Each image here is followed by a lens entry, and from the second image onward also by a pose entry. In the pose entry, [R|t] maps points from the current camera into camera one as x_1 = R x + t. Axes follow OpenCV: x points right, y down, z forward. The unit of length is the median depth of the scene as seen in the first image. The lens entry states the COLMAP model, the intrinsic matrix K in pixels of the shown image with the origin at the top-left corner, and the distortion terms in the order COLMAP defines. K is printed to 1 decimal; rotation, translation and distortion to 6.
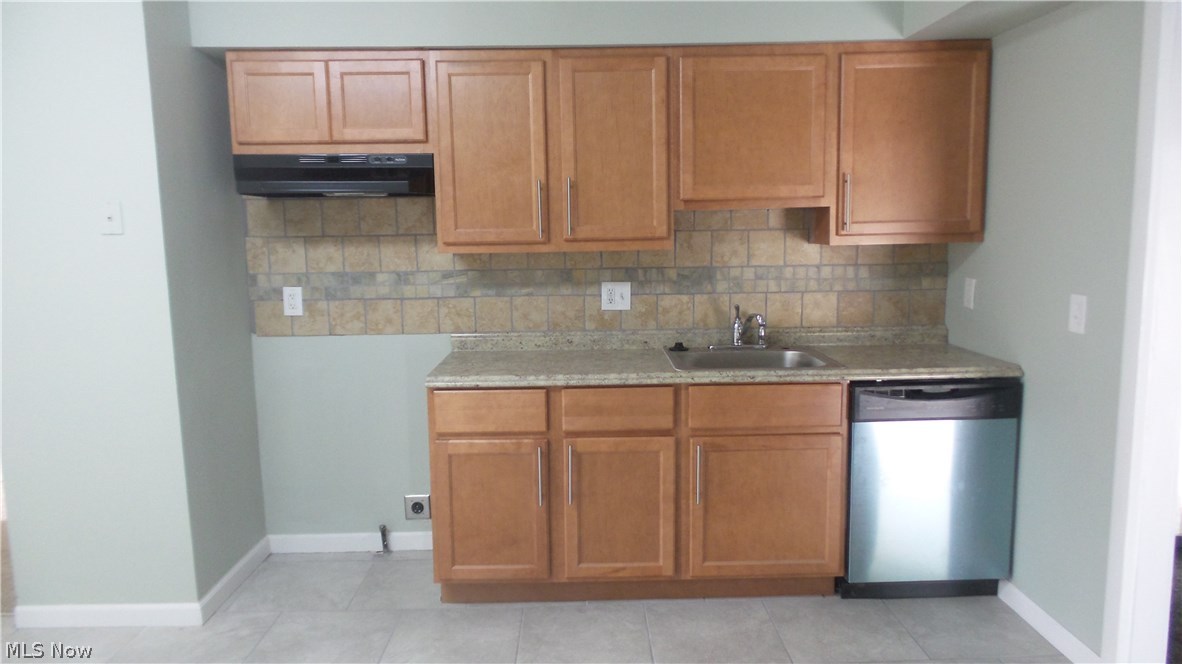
lens RADIAL K [[805.9, 0, 594.5], [0, 805.9, 339.2], [0, 0, 1]] dist [-0.009229, -0.001216]
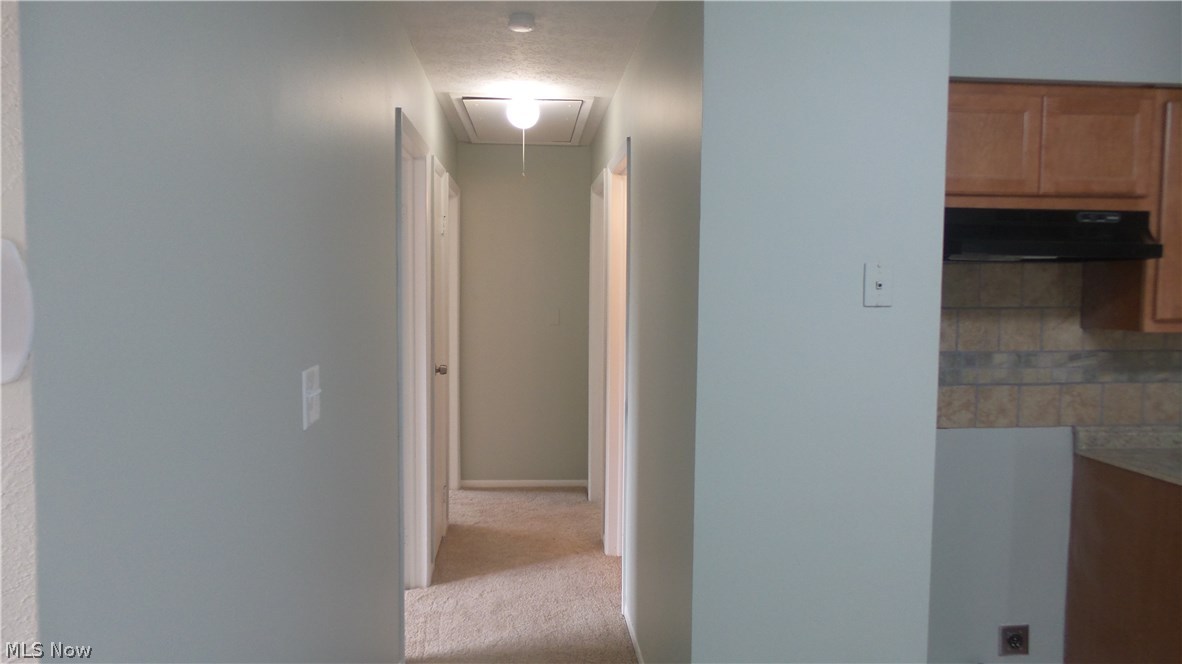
lens RADIAL K [[805.9, 0, 583.5], [0, 805.9, 344.9], [0, 0, 1]] dist [-0.009229, -0.001216]
pose [[0.998513, 0.011364, 0.053314, -0.732090], [-0.007229, 0.996996, -0.077109, -0.023870], [-0.054030, 0.076609, 0.995596, 0.201645]]
